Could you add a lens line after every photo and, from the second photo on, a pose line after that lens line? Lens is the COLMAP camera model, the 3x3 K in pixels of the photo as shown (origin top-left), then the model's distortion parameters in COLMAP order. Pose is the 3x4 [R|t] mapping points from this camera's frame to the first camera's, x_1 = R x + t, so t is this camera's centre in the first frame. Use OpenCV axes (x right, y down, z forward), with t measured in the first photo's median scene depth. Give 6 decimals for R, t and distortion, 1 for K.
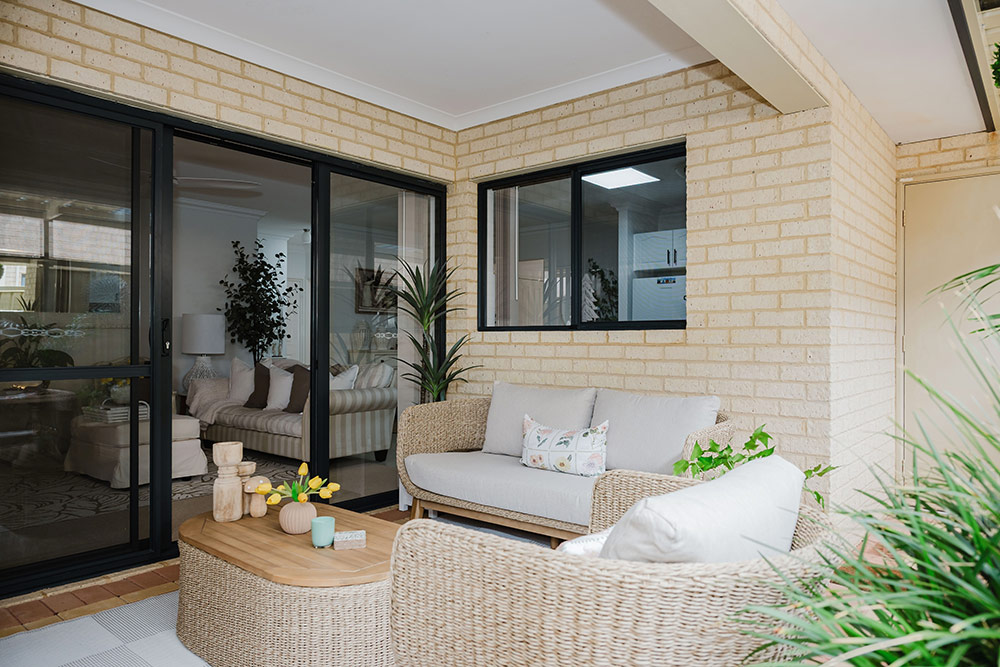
lens RADIAL K [[669.2, 0, 497.3], [0, 669.2, 355.3], [0, 0, 1]] dist [-0.007975, -0.001096]
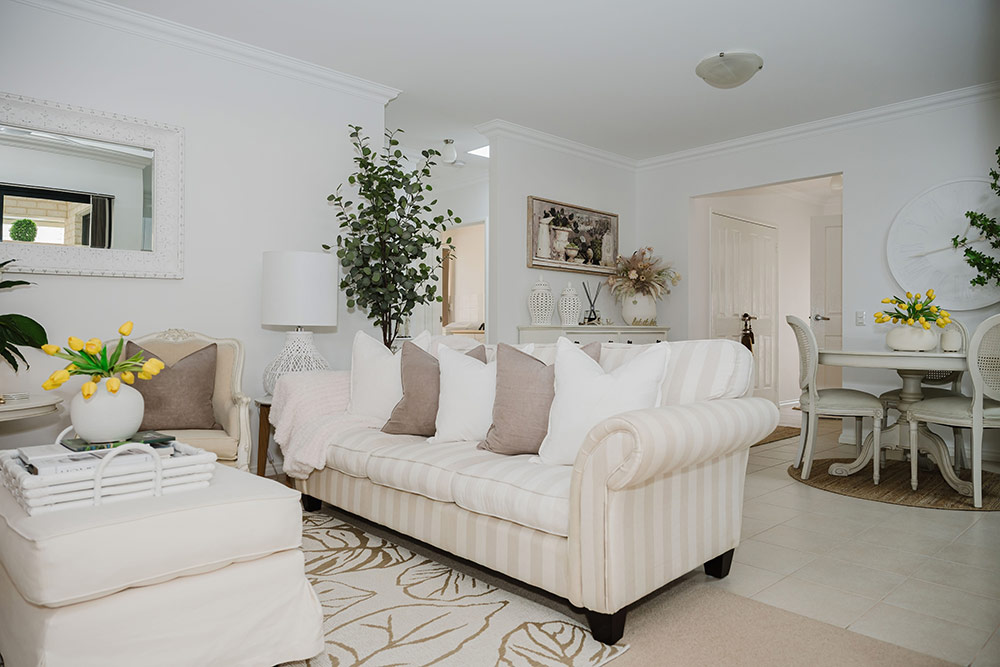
lens RADIAL K [[667.6, 0, 496.6], [0, 667.6, 337.8], [0, 0, 1]] dist [-0.003497, 0.000263]
pose [[0.993923, -0.002825, -0.110043, -0.212239], [0.001588, 0.999935, -0.011334, 0.012659], [0.110068, 0.011091, 0.993862, 0.459180]]
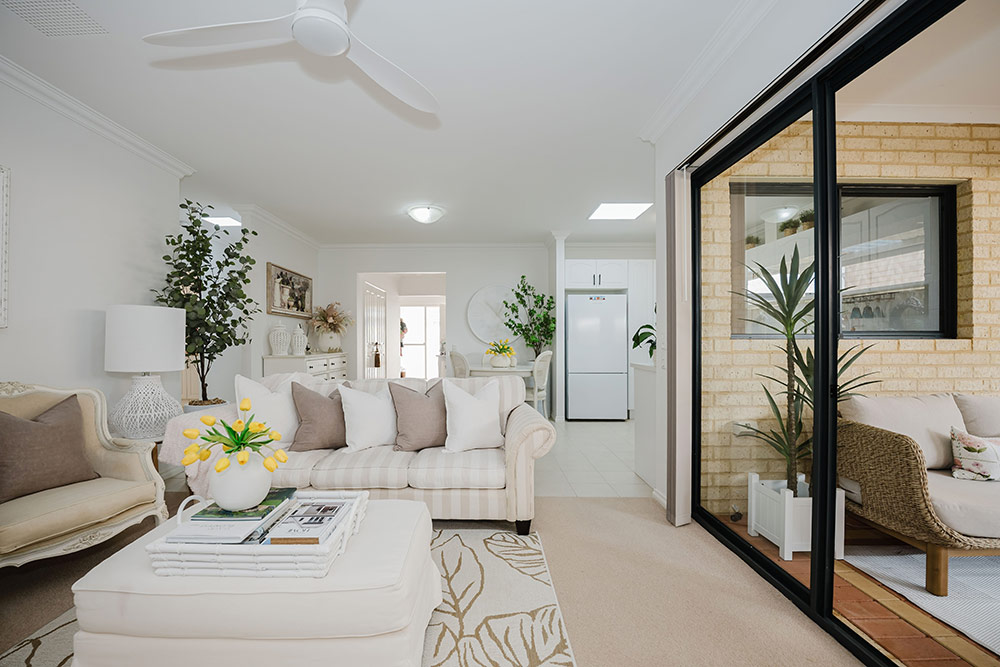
lens RADIAL K [[422.0, 0, 481.7], [0, 422.0, 347.7], [0, 0, 1]] dist [-0.016783, -0.000102]
pose [[0.767629, -0.014514, 0.640731, -0.432445], [0.015739, 0.999869, 0.003794, -0.019721], [-0.640702, 0.007172, 0.767756, 0.490196]]
